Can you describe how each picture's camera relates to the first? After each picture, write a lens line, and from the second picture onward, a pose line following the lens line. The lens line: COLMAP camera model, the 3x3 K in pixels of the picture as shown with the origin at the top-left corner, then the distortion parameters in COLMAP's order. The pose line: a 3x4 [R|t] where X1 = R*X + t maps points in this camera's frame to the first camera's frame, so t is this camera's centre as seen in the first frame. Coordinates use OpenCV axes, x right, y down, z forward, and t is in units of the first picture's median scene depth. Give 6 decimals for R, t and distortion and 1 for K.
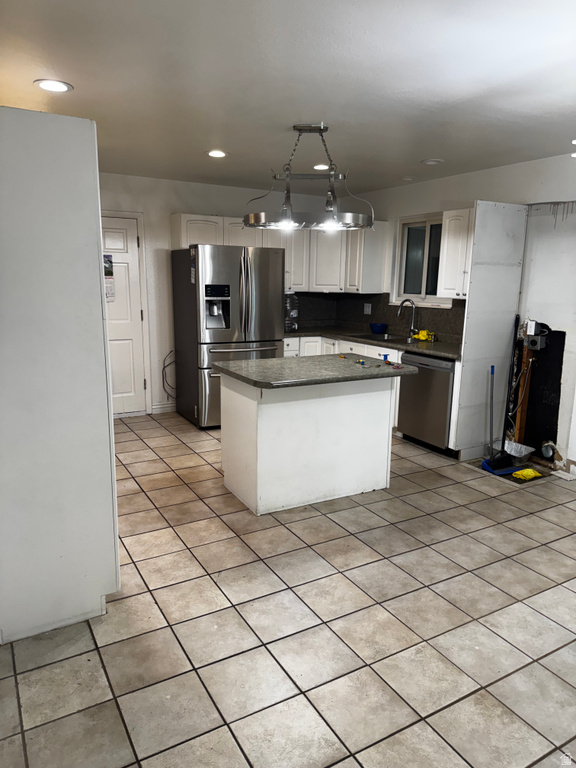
lens RADIAL K [[553.6, 0, 288.0], [0, 553.6, 384.0], [0, 0, 1]] dist [0.167039, -0.148098]
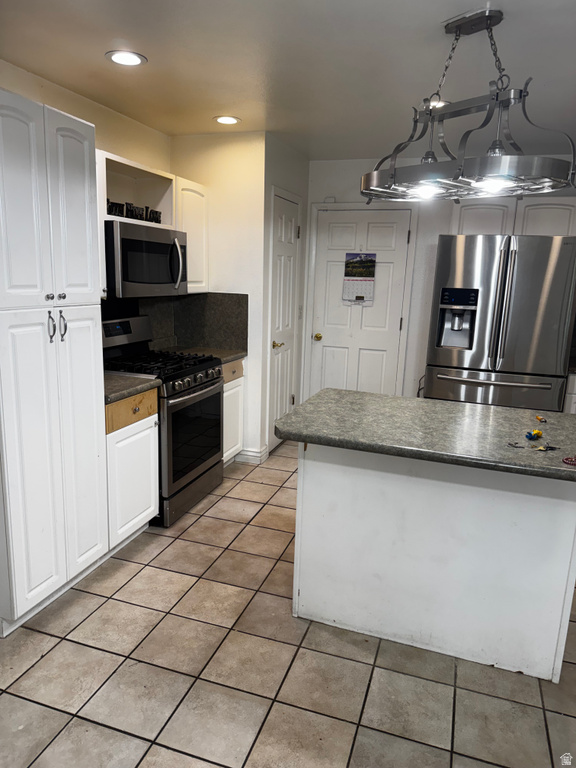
lens RADIAL K [[563.2, 0, 288.0], [0, 563.2, 384.0], [0, 0, 1]] dist [0.036862, -0.043744]
pose [[0.671961, 0.168286, -0.721213, 0.393002], [-0.185022, 0.981106, 0.056541, -0.080718], [0.717102, 0.095447, 0.690402, 0.488938]]
